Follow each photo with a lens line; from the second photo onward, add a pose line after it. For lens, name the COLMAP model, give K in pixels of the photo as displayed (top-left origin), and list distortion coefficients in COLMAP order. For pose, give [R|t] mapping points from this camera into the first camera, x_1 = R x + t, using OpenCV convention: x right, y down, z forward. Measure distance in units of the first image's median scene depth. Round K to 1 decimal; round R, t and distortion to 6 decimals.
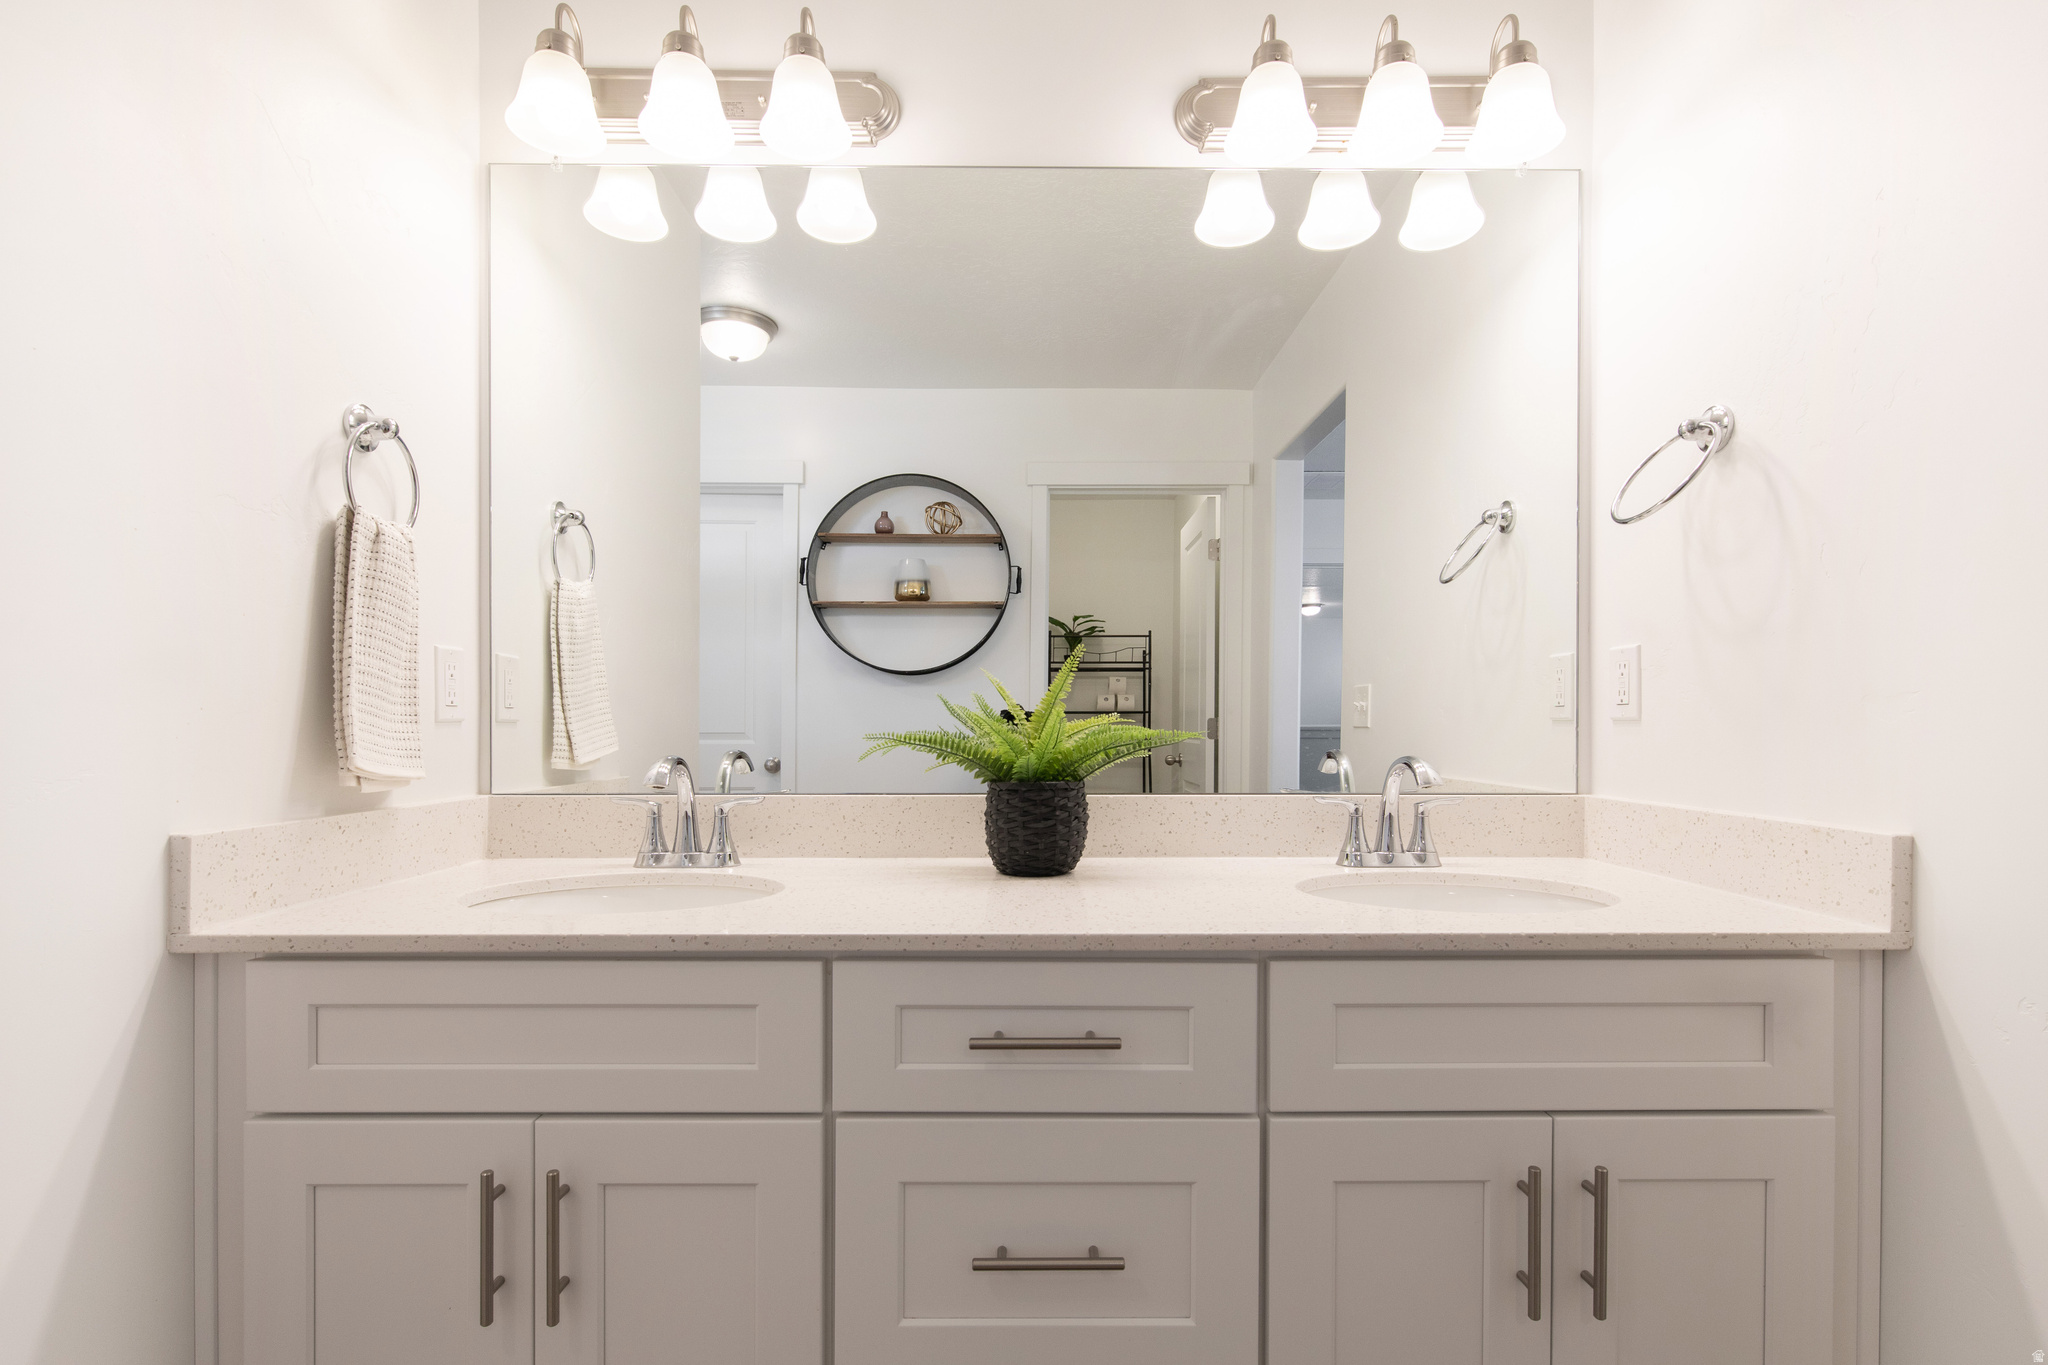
lens RADIAL K [[983.4, 0, 1031.0], [0, 983.4, 718.6], [0, 0, 1]] dist [0.000756, -0.000033]
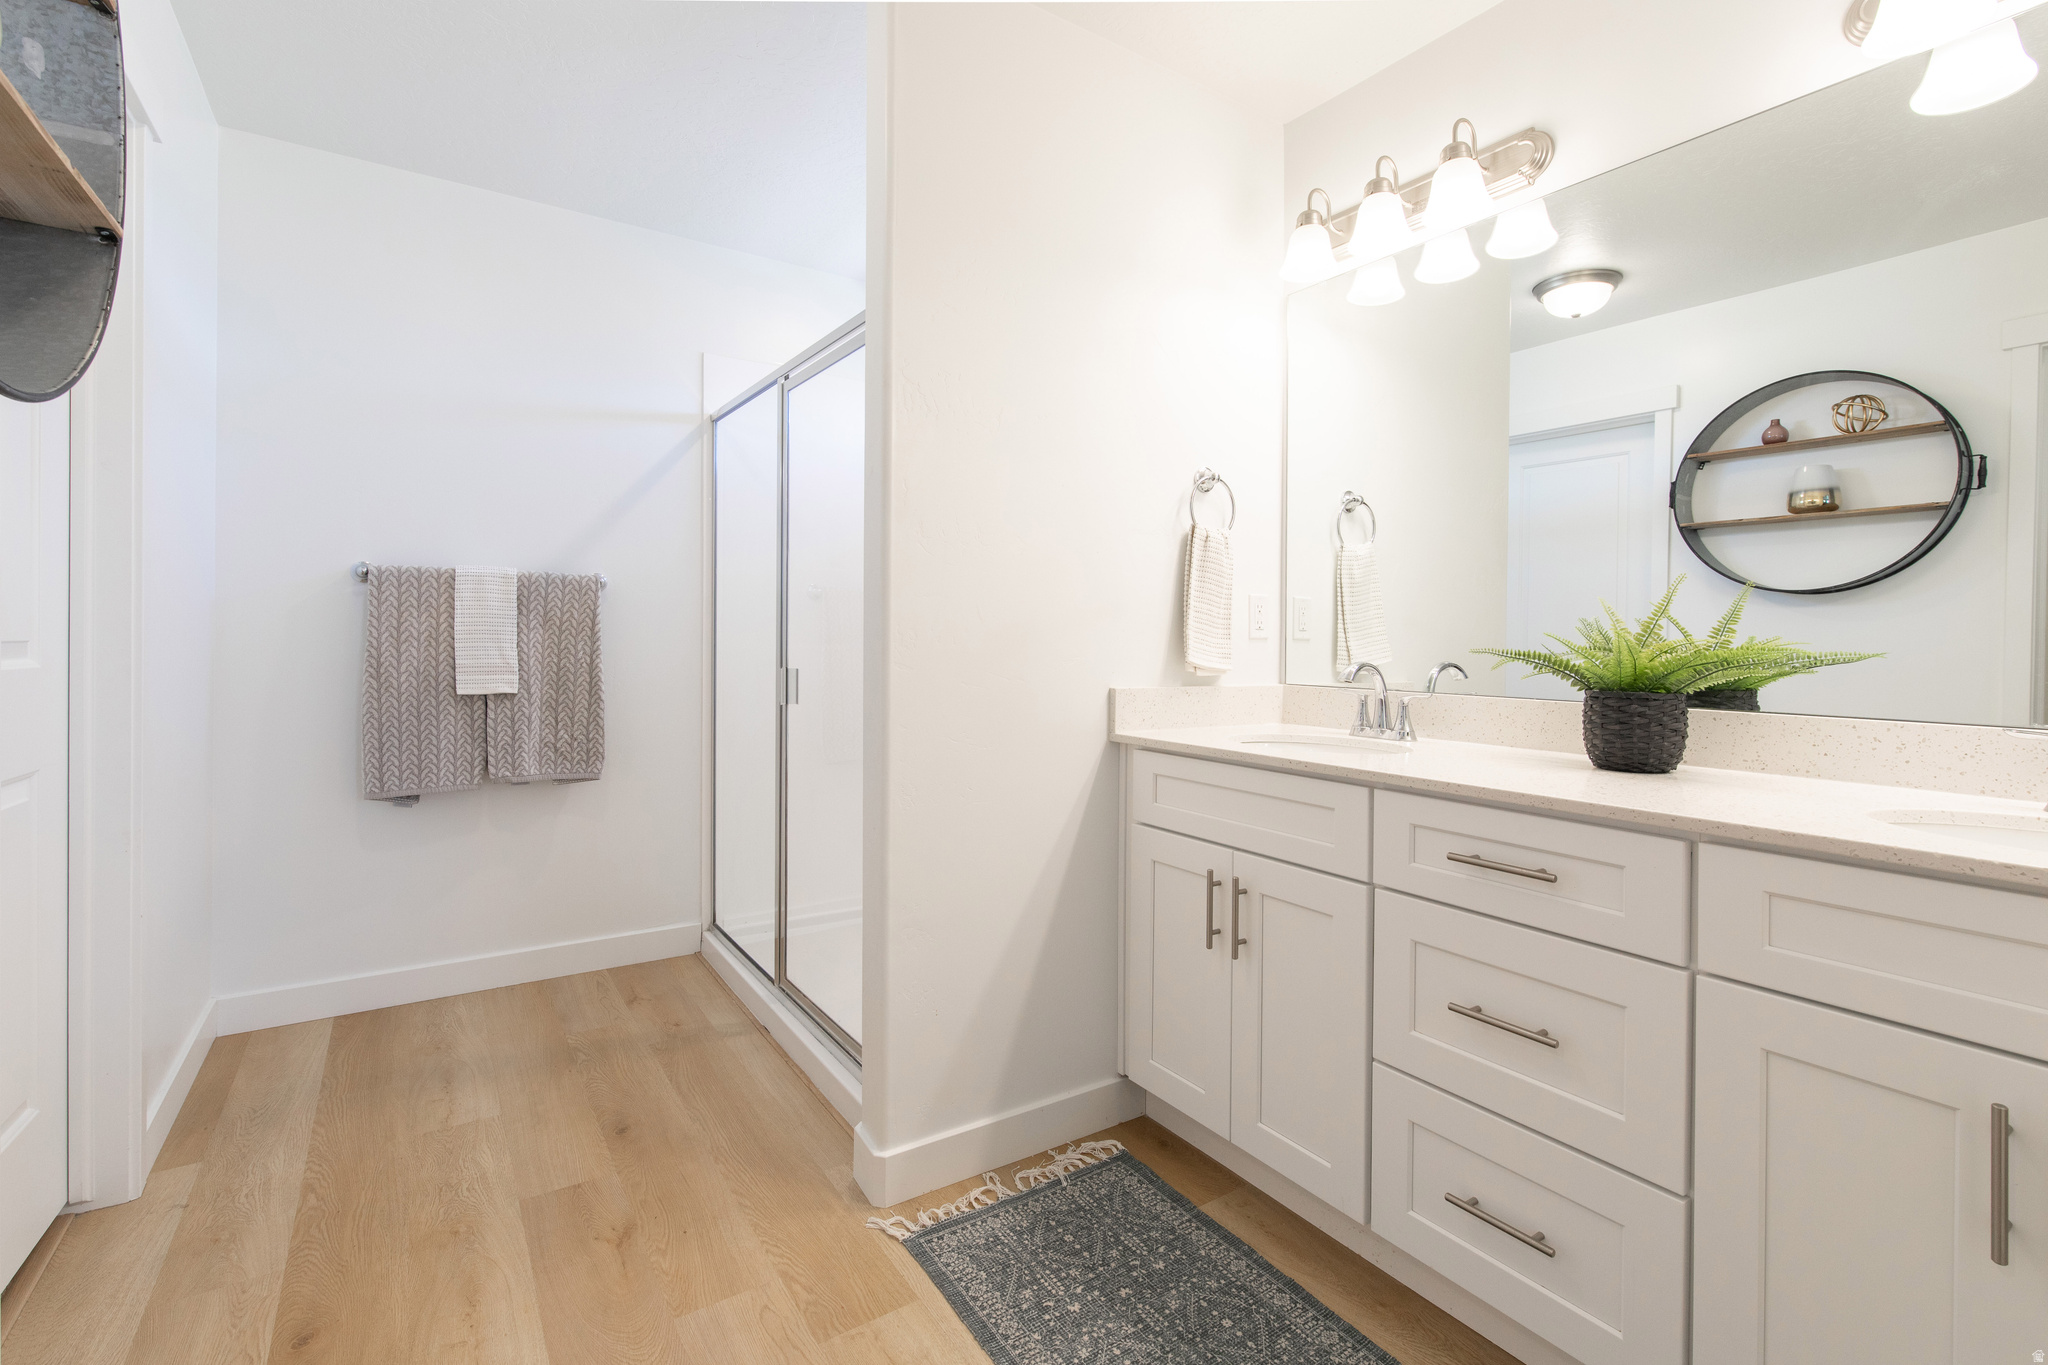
lens RADIAL K [[910.7, 0, 995.7], [0, 910.7, 627.2], [0, 0, 1]] dist [0.000731, -0.000502]
pose [[0.525941, -0.005338, -0.850504, 0.499918], [-0.007964, 0.999906, -0.011200, 0.004474], [0.850483, 0.012665, 0.525849, -0.205057]]
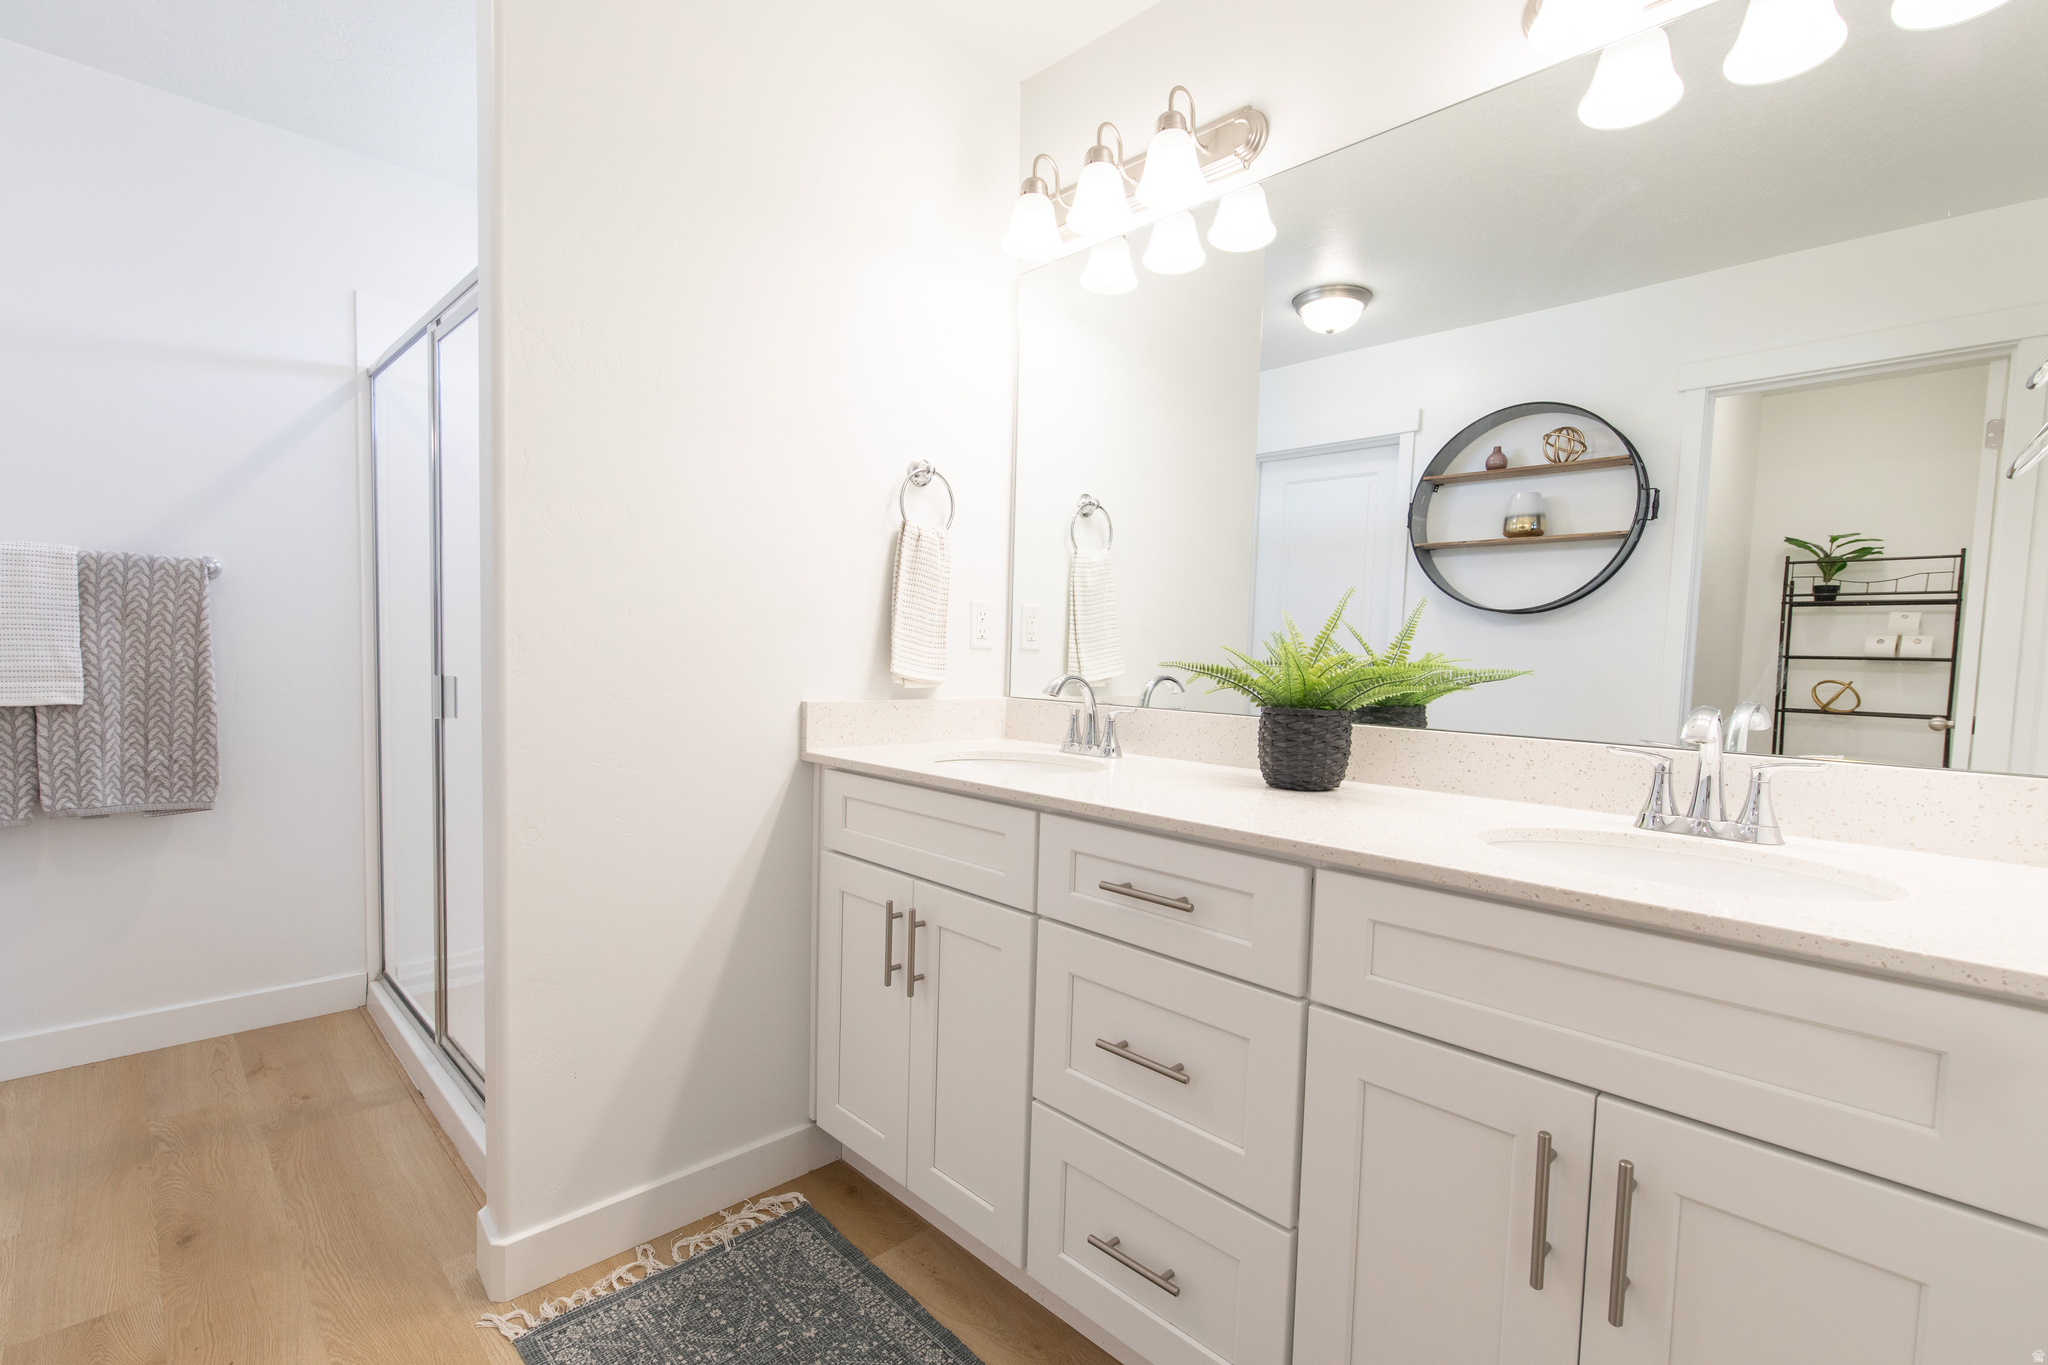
lens RADIAL K [[929.7, 0, 1003.8], [0, 929.7, 693.2], [0, 0, 1]] dist [0.000114, -0.000307]
pose [[0.681397, 0.050227, -0.730189, 0.522239], [-0.022103, 0.998600, 0.048063, 0.002137], [0.731580, -0.016611, 0.681553, 0.011818]]
